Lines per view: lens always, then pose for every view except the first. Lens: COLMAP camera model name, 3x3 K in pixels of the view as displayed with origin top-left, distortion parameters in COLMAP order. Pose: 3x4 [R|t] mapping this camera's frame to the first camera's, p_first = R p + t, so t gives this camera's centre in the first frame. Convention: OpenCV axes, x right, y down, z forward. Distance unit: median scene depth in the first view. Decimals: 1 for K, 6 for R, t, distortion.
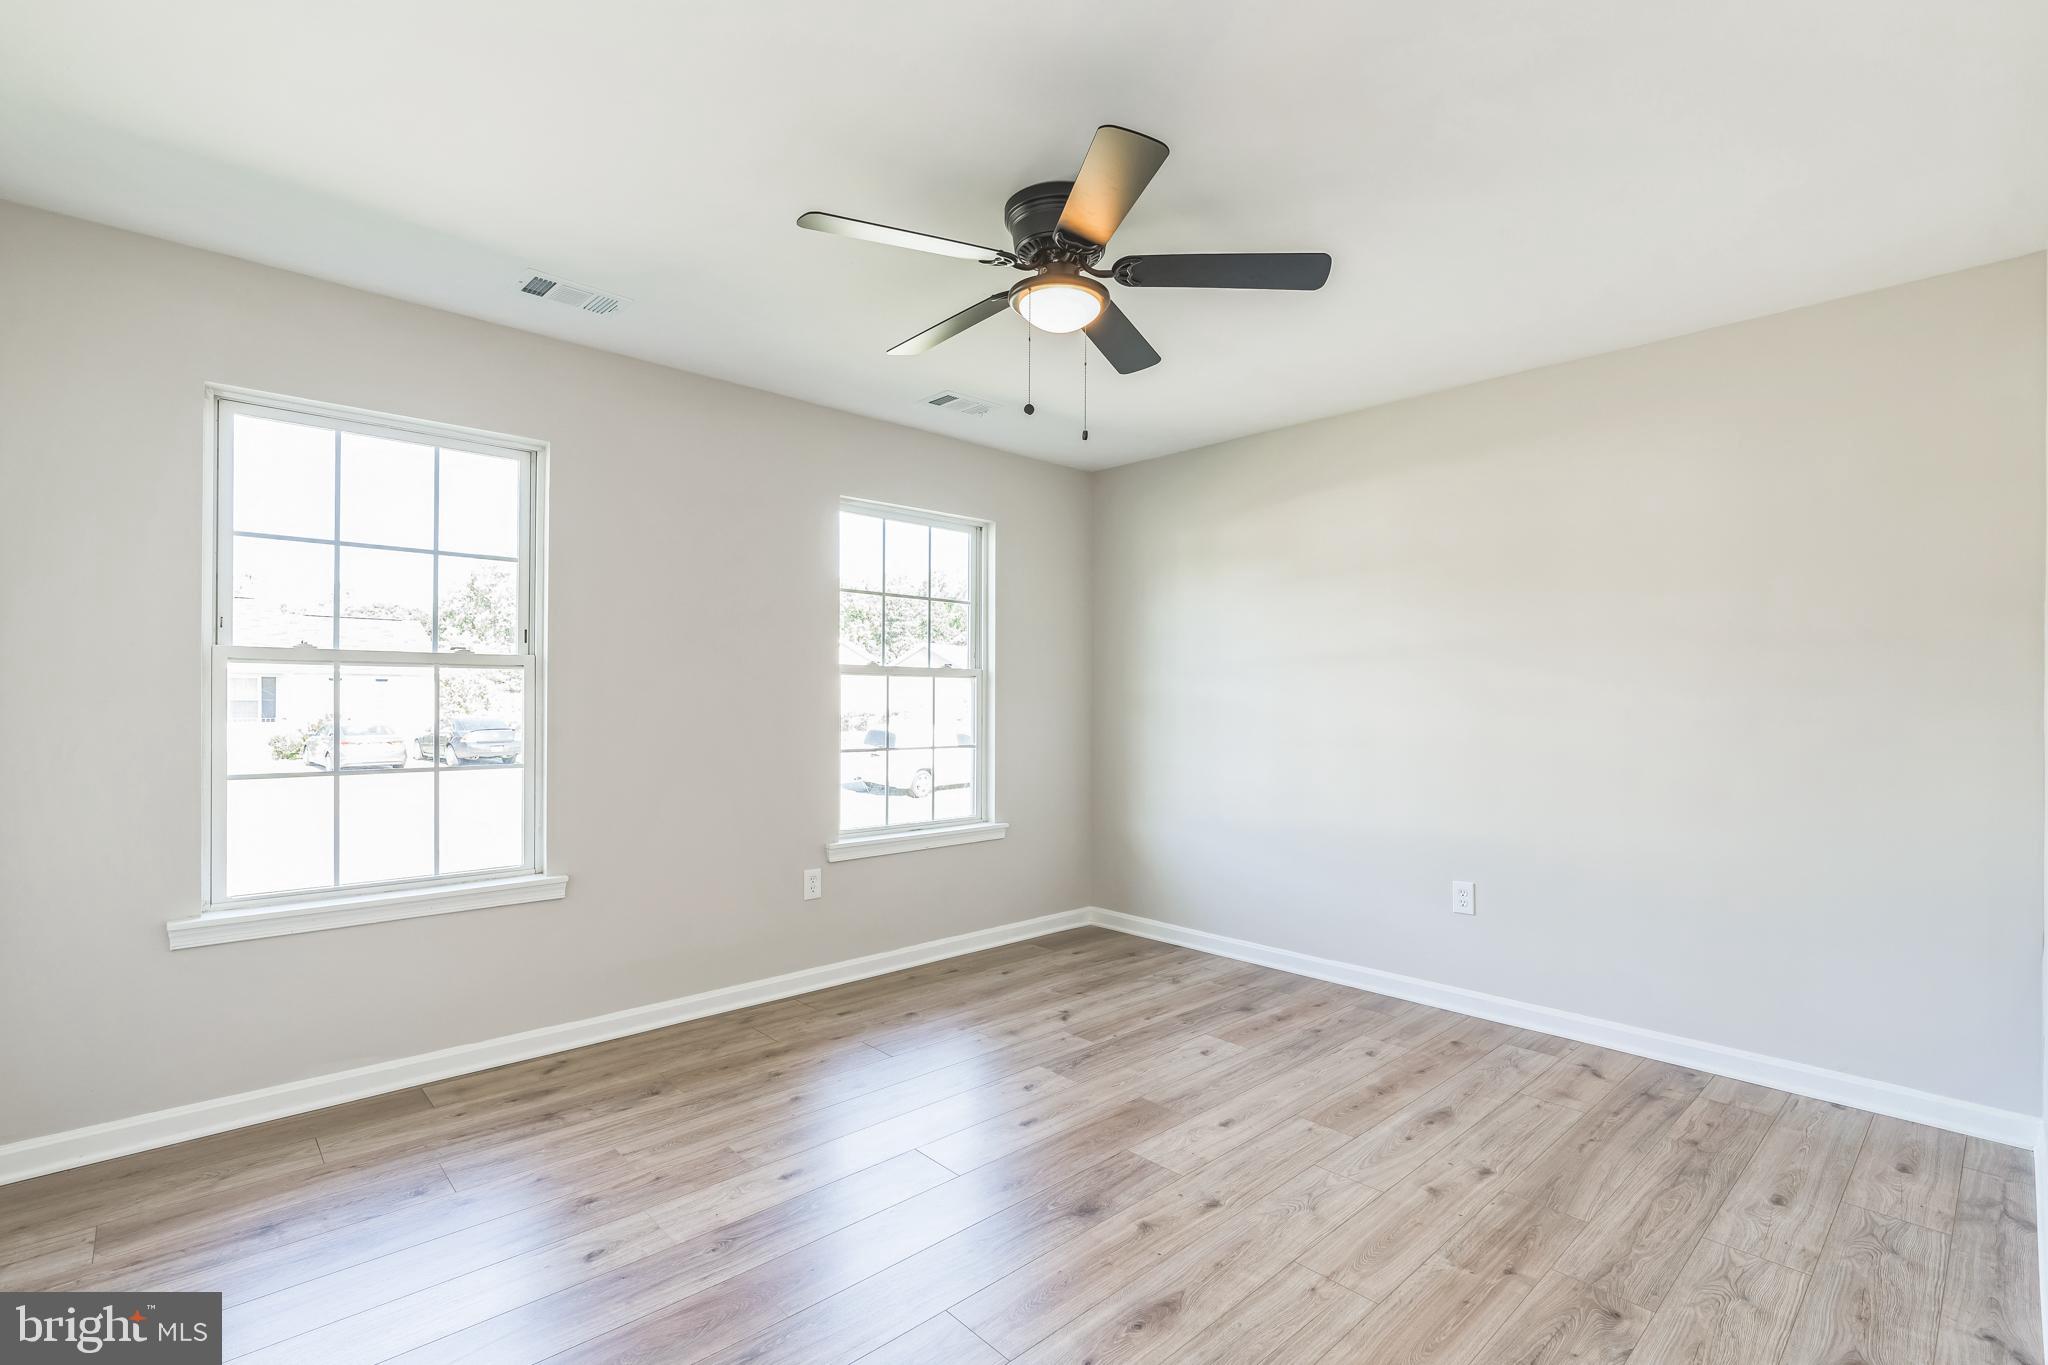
lens RADIAL K [[926.2, 0, 1021.1], [0, 926.2, 715.1], [0, 0, 1]] dist [-0.002137, 0.000964]
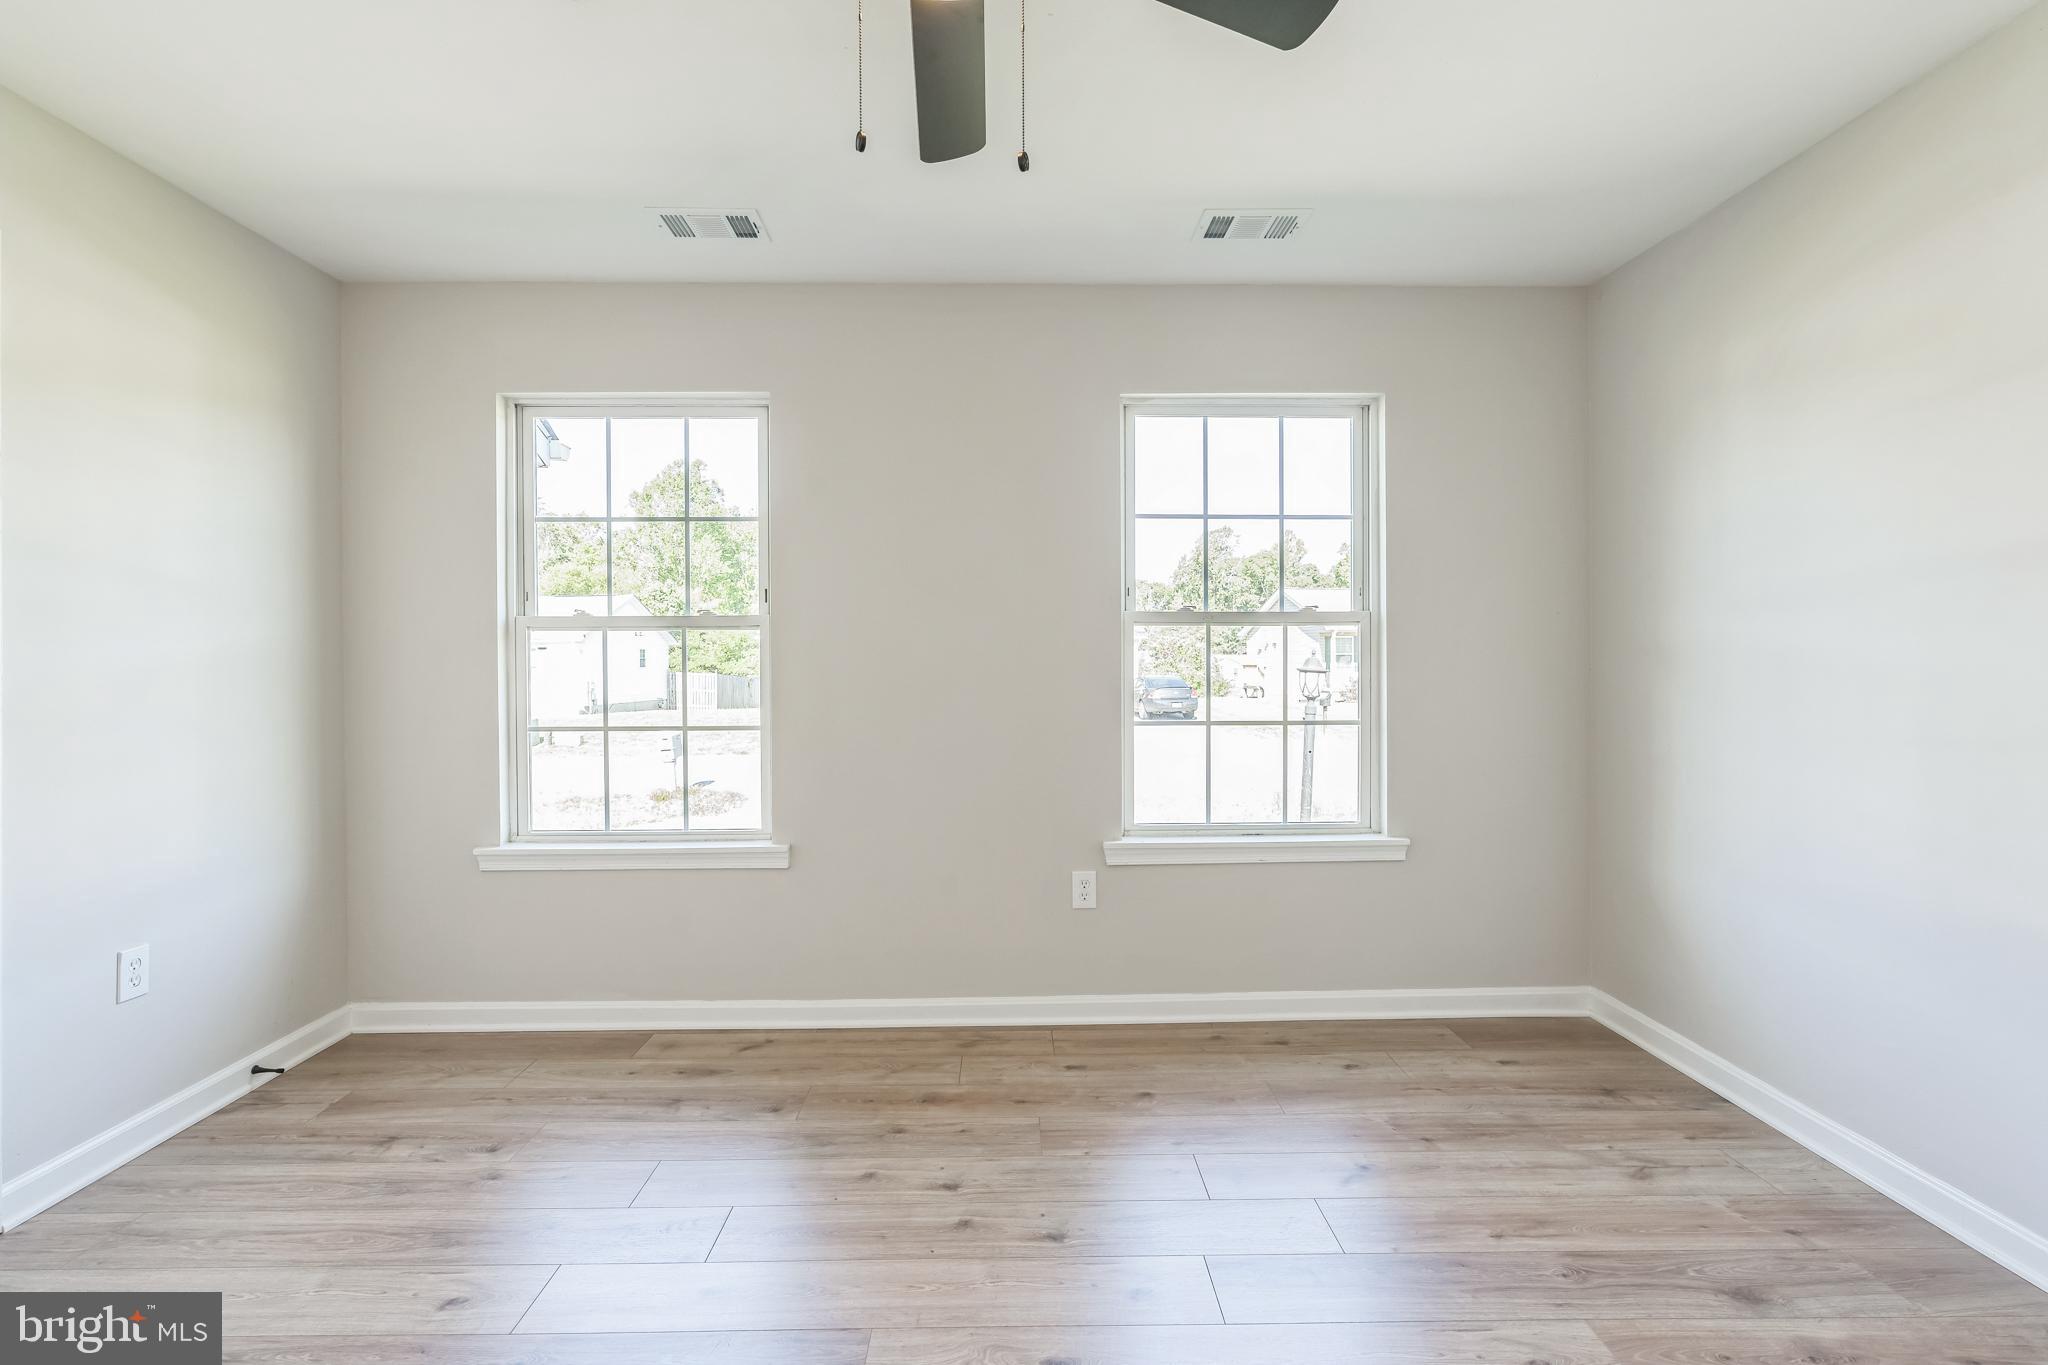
lens RADIAL K [[926.0, 0, 1022.1], [0, 926.0, 675.5], [0, 0, 1]] dist [-0.008623, 0.005564]
pose [[0.746075, 0.003830, -0.665850, 0.264916], [-0.003180, 0.999993, 0.002189, -0.003364], [0.665854, 0.000484, 0.746082, 0.372556]]
